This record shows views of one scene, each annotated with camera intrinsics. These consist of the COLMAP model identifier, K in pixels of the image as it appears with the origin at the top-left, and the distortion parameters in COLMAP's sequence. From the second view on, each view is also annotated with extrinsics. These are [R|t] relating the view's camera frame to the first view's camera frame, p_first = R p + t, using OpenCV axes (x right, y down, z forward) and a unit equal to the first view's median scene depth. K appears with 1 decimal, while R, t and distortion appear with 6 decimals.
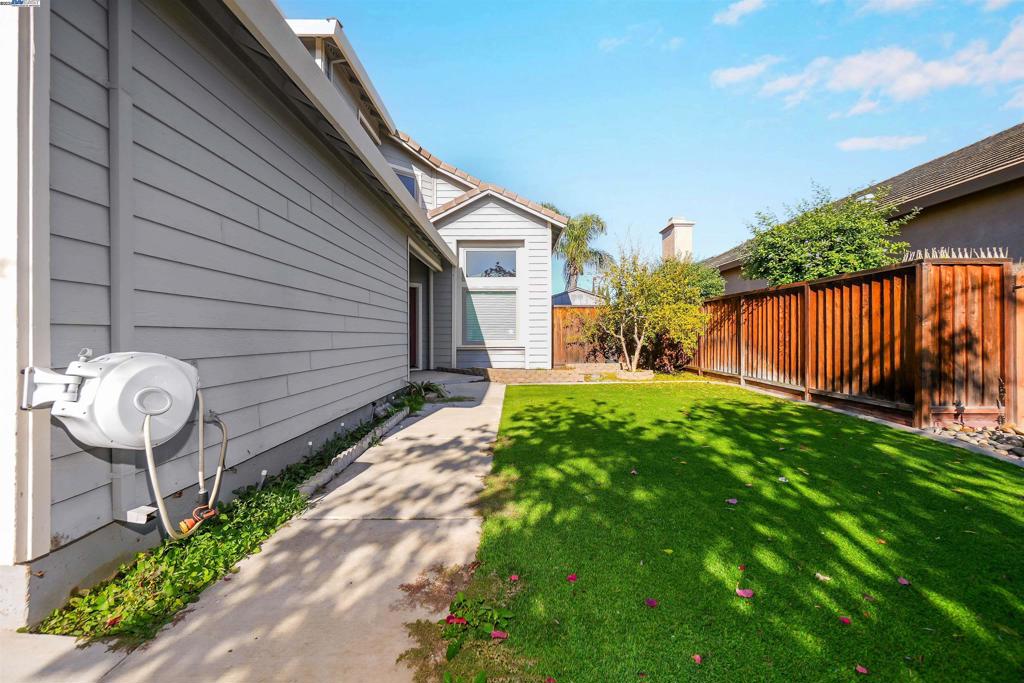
lens RADIAL K [[443.3, 0, 515.8], [0, 443.3, 336.8], [0, 0, 1]] dist [-0.005703, 0.000490]
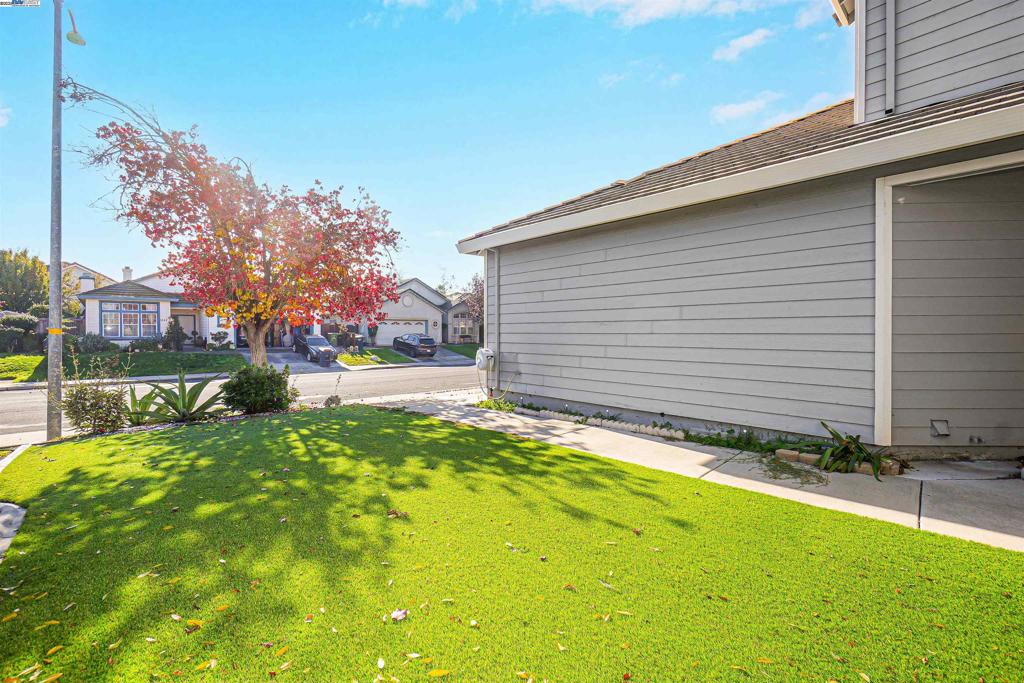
lens RADIAL K [[443.3, 0, 515.8], [0, 443.3, 336.8], [0, 0, 1]] dist [-0.005703, 0.000490]
pose [[-0.730489, 0.011509, -0.682828, 0.410720], [0.002207, 0.999893, 0.014492, -0.031978], [0.682921, 0.009079, -0.730435, 0.955005]]
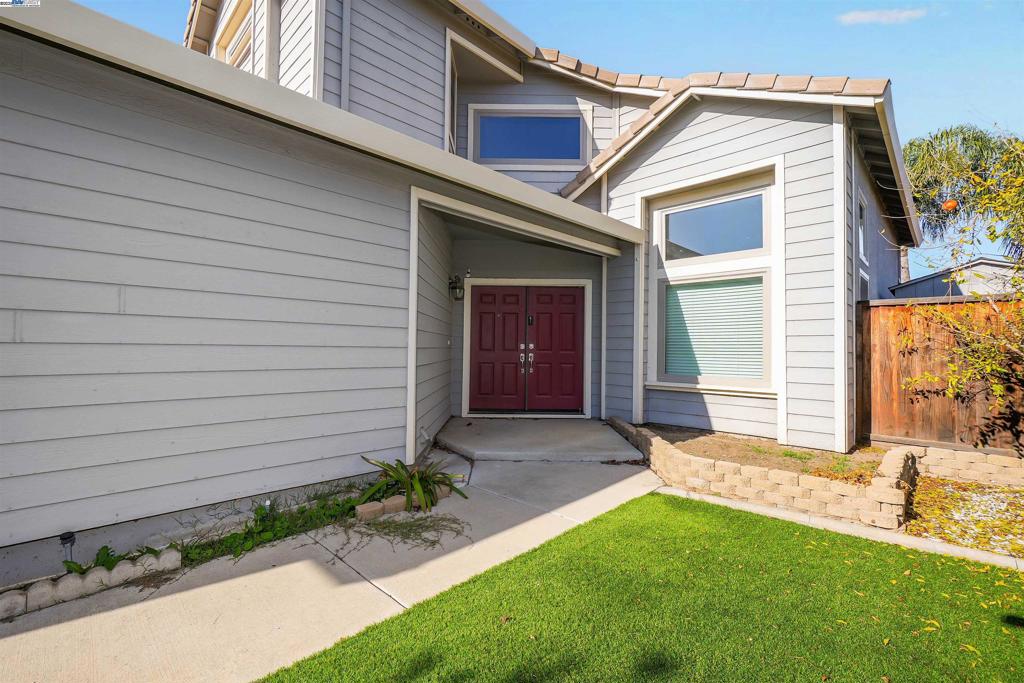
lens RADIAL K [[443.3, 0, 515.8], [0, 443.3, 336.8], [0, 0, 1]] dist [-0.005703, 0.000490]
pose [[0.715544, -0.006890, -0.698533, 0.191067], [-0.014859, 0.999575, -0.025080, -0.027769], [0.698409, 0.028326, 0.715138, 0.615894]]
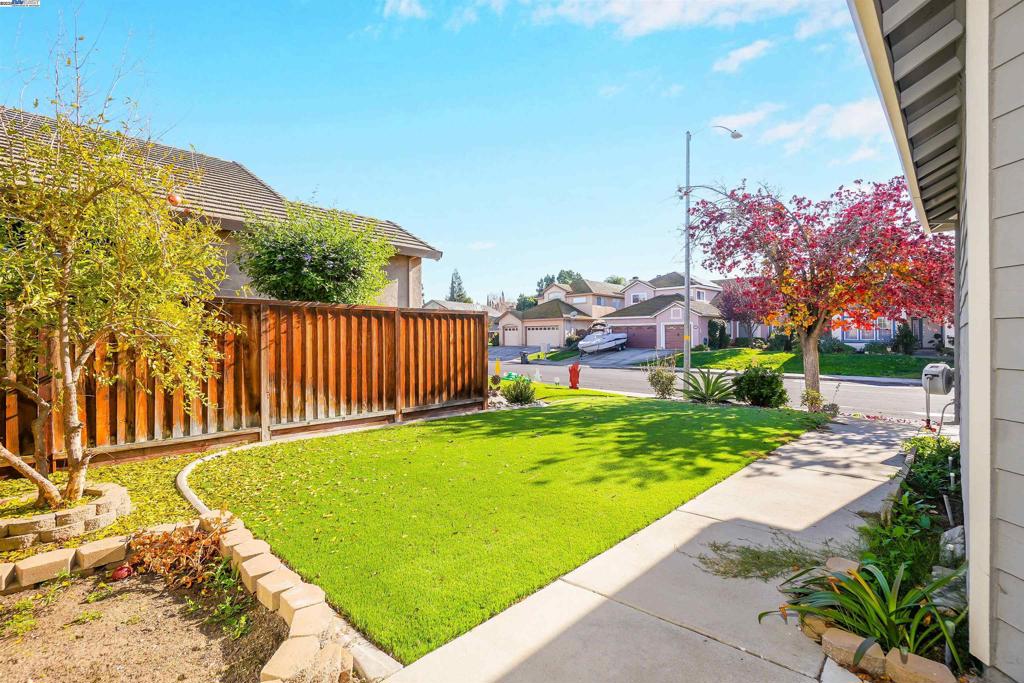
lens RADIAL K [[443.3, 0, 515.8], [0, 443.3, 336.8], [0, 0, 1]] dist [-0.005703, 0.000490]
pose [[-0.711519, 0.006249, 0.702639, -0.205312], [0.008855, 0.999961, 0.000073, -0.040414], [-0.702611, 0.006274, -0.711547, 1.144647]]
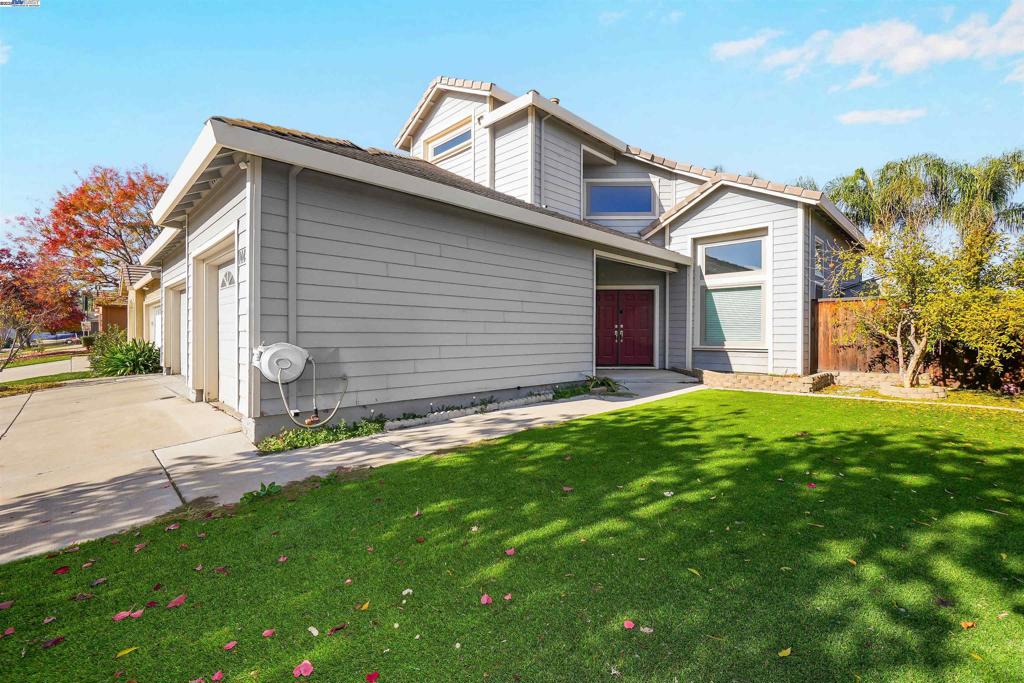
lens RADIAL K [[443.4, 0, 517.3], [0, 443.4, 339.7], [0, 0, 1]] dist [-0.004294, -0.000029]
pose [[0.704734, 0.011415, -0.709379, 0.375779], [-0.005186, 0.999927, 0.010939, -0.003615], [0.709452, -0.004030, 0.704742, 0.042560]]
